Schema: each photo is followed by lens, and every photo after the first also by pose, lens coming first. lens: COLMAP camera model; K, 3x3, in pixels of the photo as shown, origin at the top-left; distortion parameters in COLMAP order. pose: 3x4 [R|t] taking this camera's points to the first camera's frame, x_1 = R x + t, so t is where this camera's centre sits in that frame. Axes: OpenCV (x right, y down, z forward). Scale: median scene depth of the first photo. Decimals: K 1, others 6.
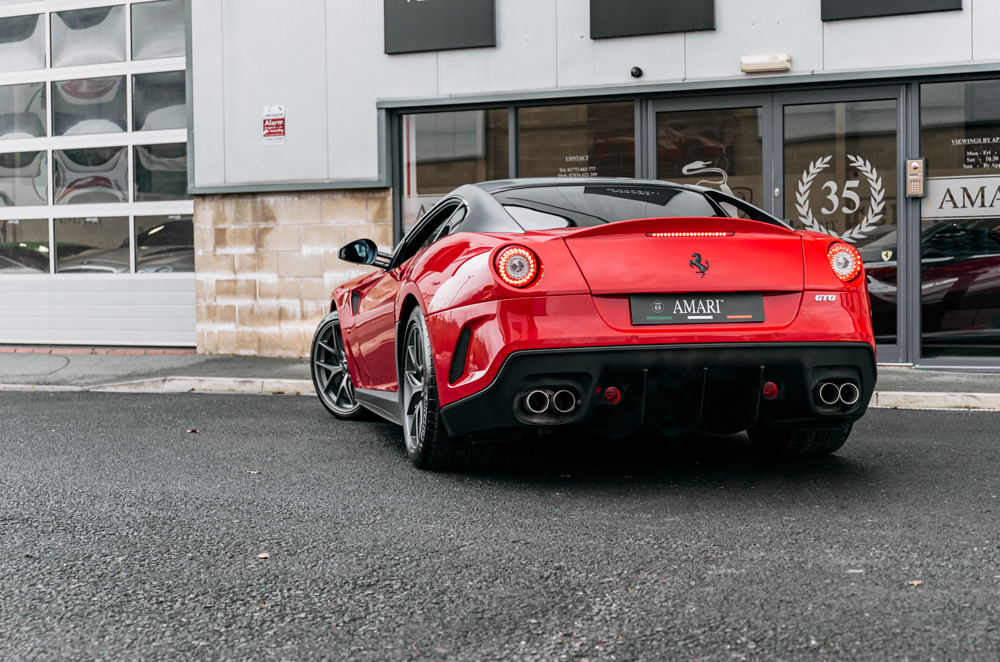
lens RADIAL K [[1600.8, 0, 500.0], [0, 1600.8, 331.0], [0, 0, 1]] dist [-0.001334, -0.201454]
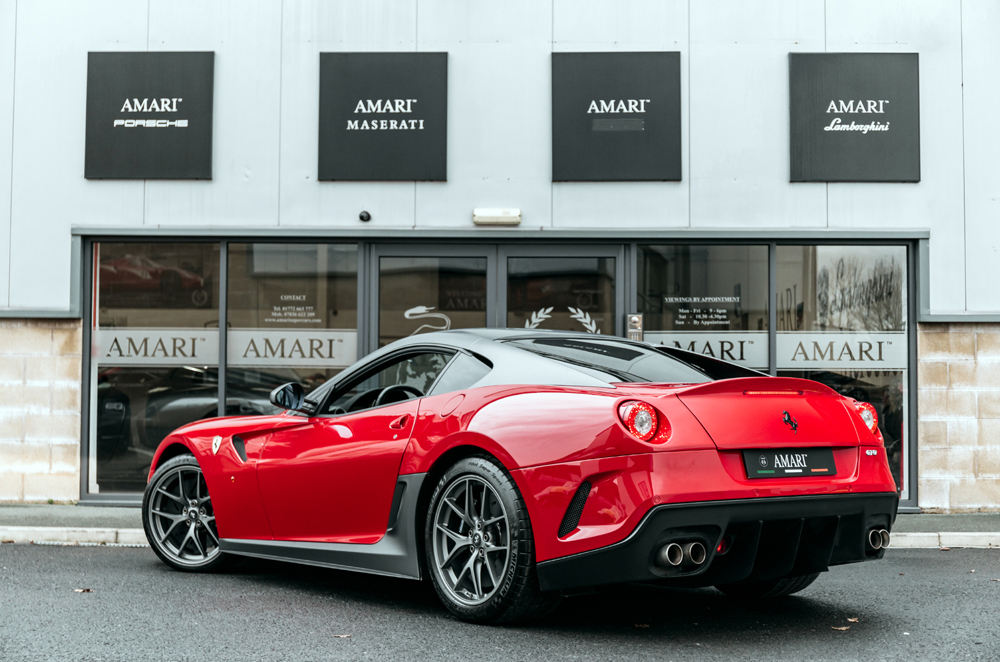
lens RADIAL K [[1606.3, 0, 482.5], [0, 1606.3, 307.7], [0, 0, 1]] dist [-0.016481, -0.223235]
pose [[0.911579, 0.040779, 0.409098, -0.271026], [-0.001981, 0.995493, -0.094816, -0.008169], [-0.411121, 0.085622, 0.907551, 0.053914]]
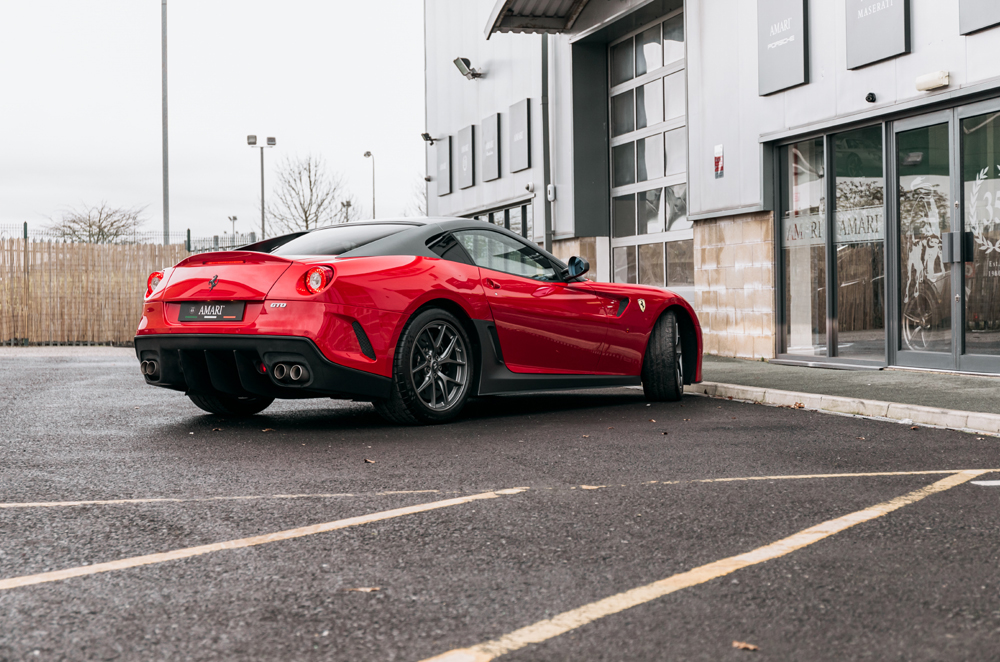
lens RADIAL K [[1606.3, 0, 482.5], [0, 1606.3, 307.7], [0, 0, 1]] dist [-0.016481, -0.223235]
pose [[0.639120, 0.005506, -0.769088, 0.775423], [-0.021718, 0.999705, -0.010892, -0.003456], [0.768801, 0.023664, 0.639051, 0.121148]]
